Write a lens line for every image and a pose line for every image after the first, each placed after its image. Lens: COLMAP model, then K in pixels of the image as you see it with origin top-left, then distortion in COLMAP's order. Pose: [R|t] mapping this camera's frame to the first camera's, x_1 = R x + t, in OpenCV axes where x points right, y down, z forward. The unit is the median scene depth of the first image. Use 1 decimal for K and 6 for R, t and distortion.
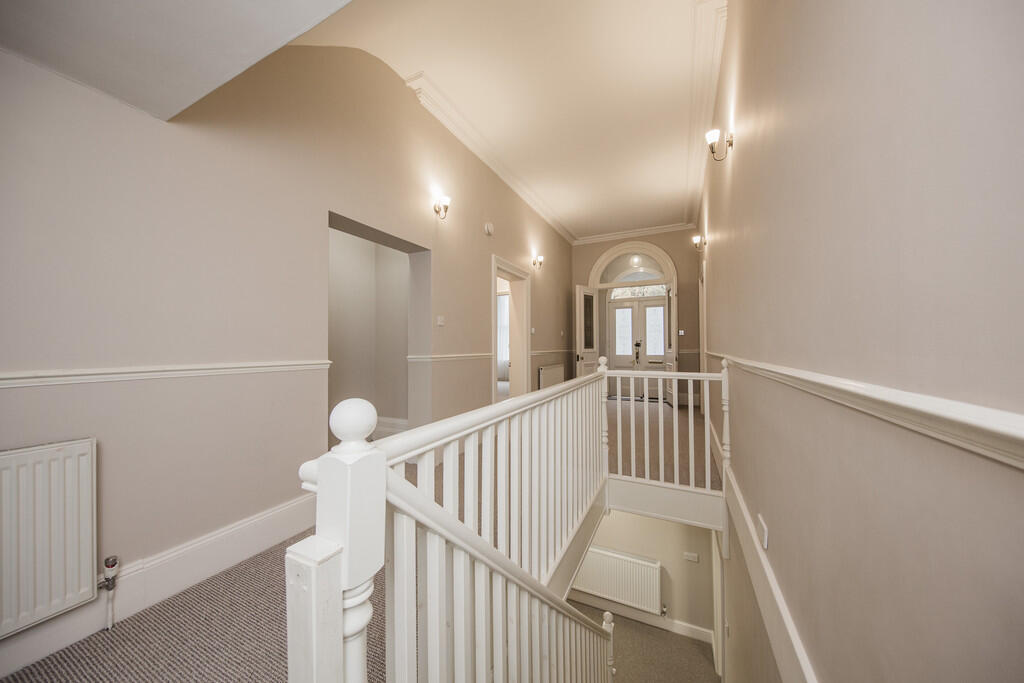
lens RADIAL K [[337.3, 0, 512.0], [0, 337.3, 341.5], [0, 0, 1]] dist [0.000536, 0.000013]
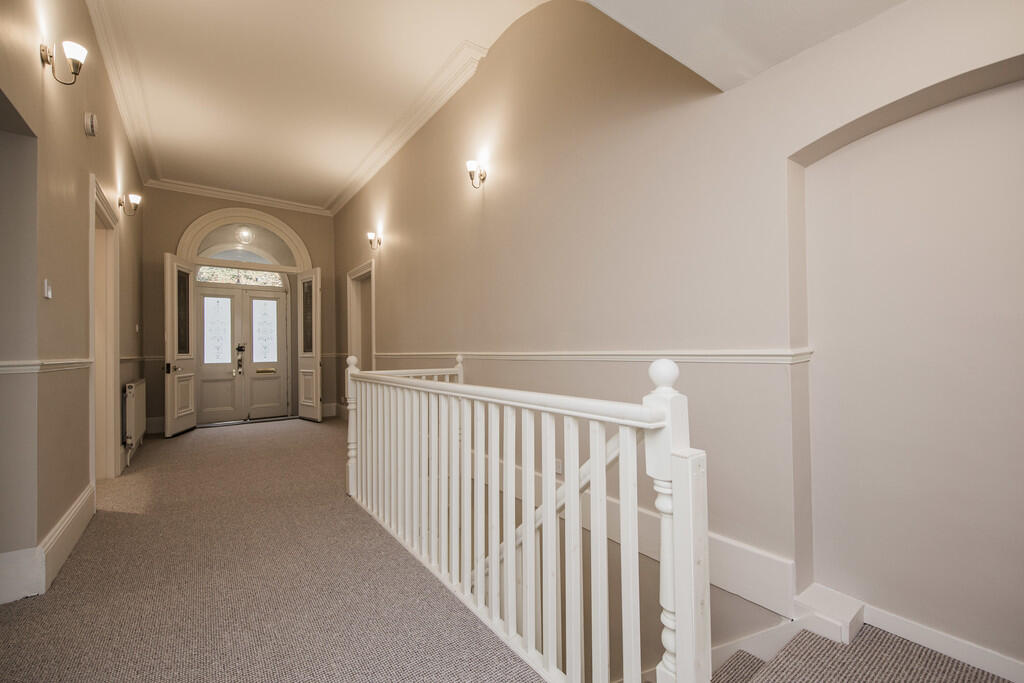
lens RADIAL K [[425.3, 0, 512.0], [0, 425.3, 341.5], [0, 0, 1]] dist [0.000519, -0.000021]
pose [[0.451314, 0.016148, 0.892219, -0.206115], [-0.001248, 0.999847, -0.017465, 0.010394], [-0.892364, 0.006769, 0.451265, 0.060613]]
